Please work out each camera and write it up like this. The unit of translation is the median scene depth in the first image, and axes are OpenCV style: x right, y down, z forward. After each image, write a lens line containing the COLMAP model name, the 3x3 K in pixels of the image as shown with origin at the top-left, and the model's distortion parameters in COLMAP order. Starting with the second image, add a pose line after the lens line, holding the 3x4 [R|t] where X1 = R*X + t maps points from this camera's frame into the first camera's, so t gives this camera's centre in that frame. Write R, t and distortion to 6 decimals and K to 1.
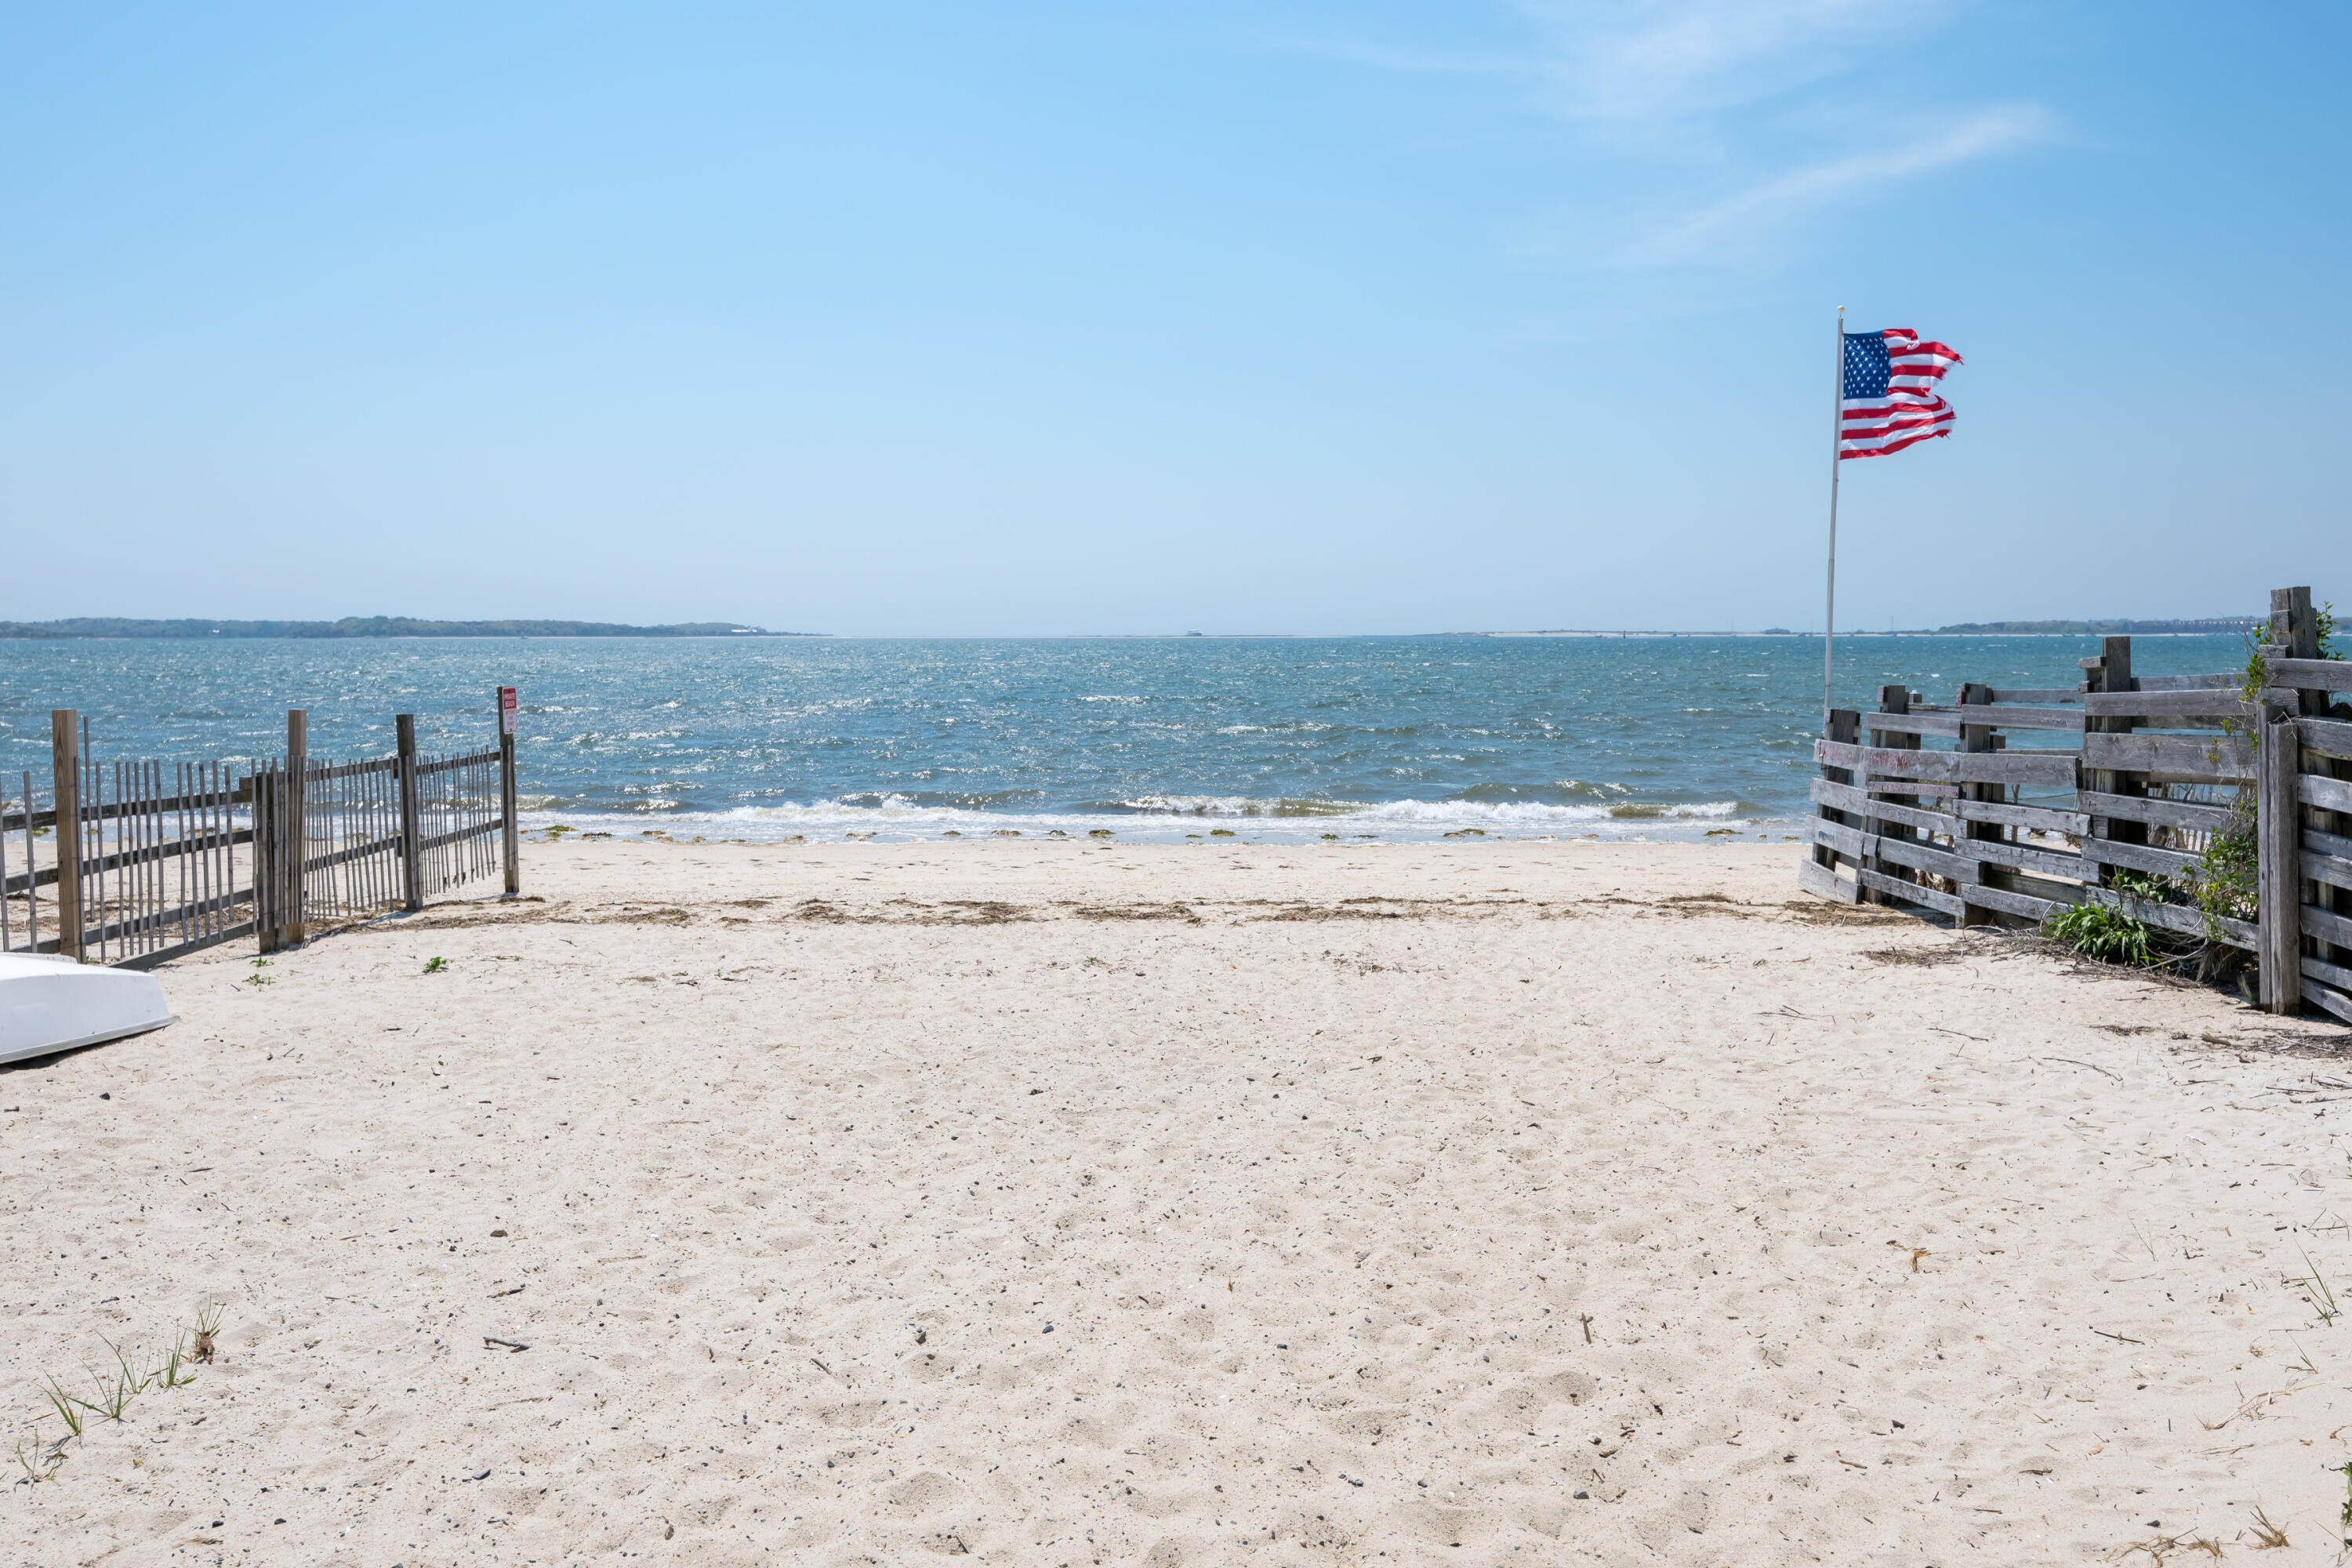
lens RADIAL K [[1589.8, 0, 1169.9], [0, 1589.8, 775.3], [0, 0, 1]] dist [-0.000333, -0.000639]
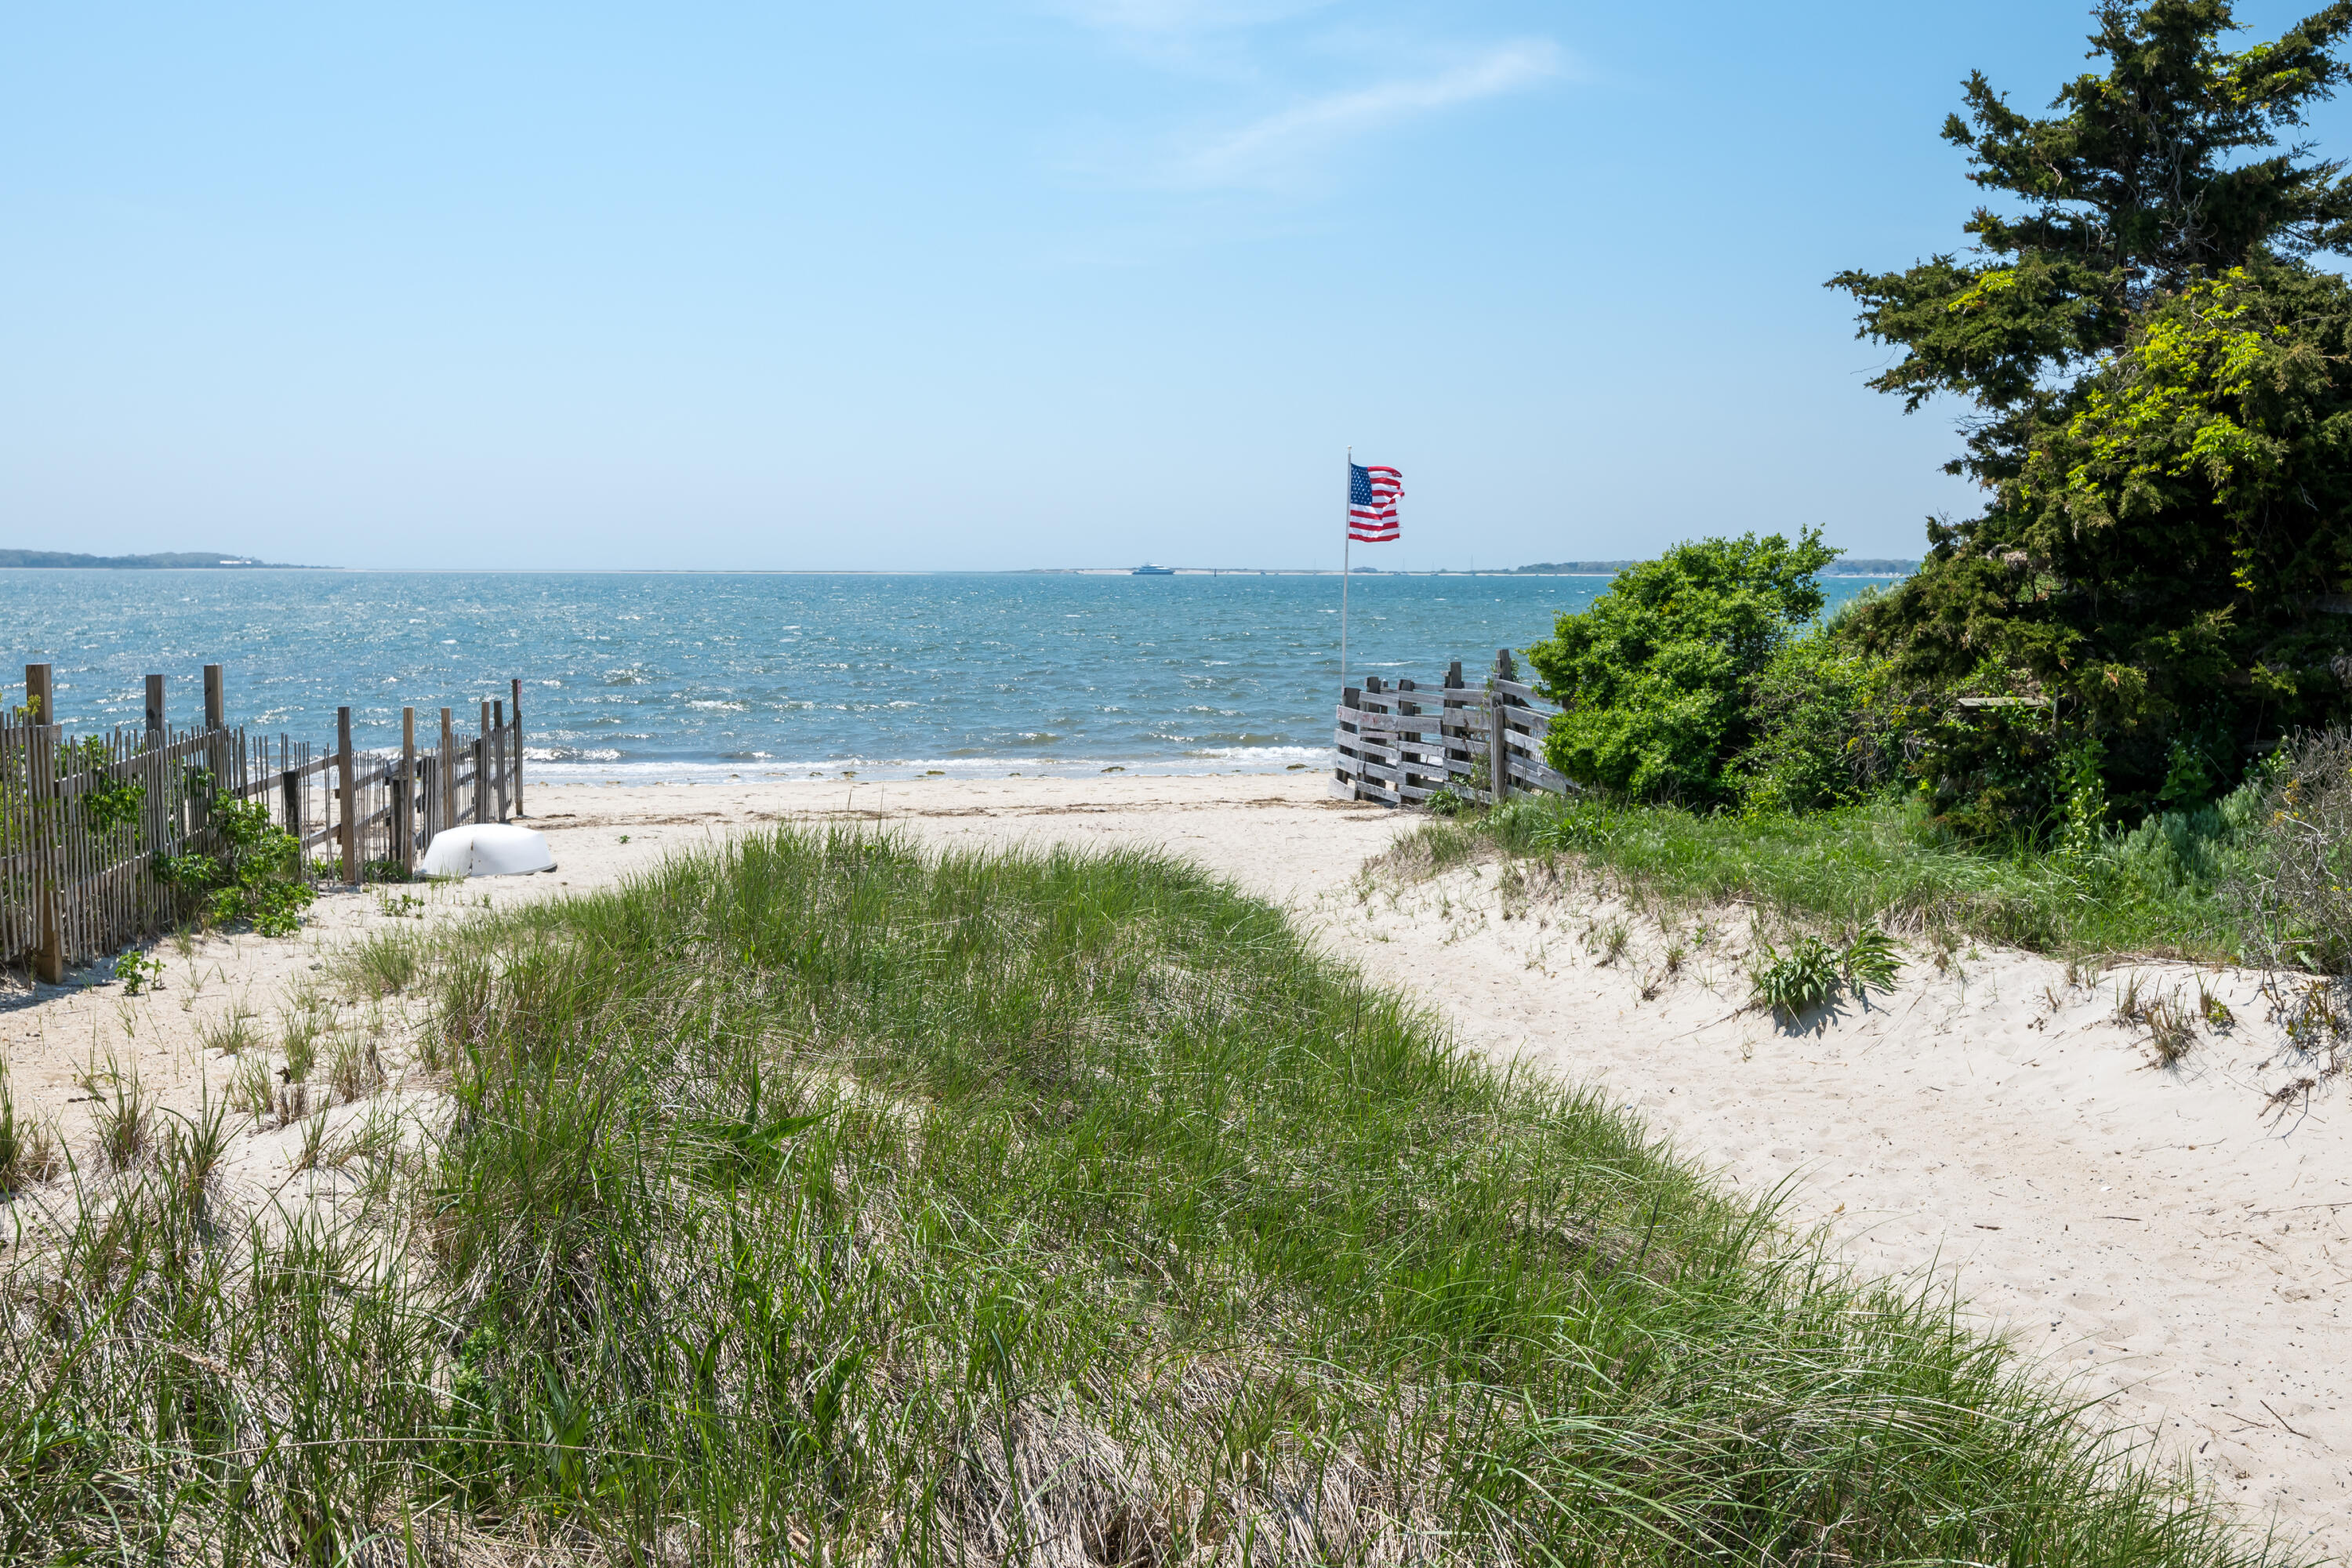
lens RADIAL K [[1589.8, 0, 1169.9], [0, 1589.8, 775.3], [0, 0, 1]] dist [-0.000333, -0.000639]
pose [[0.969909, -0.018143, 0.242792, -0.207980], [0.010336, 0.999389, 0.033393, -0.008950], [-0.243249, -0.029878, 0.969504, -0.705362]]
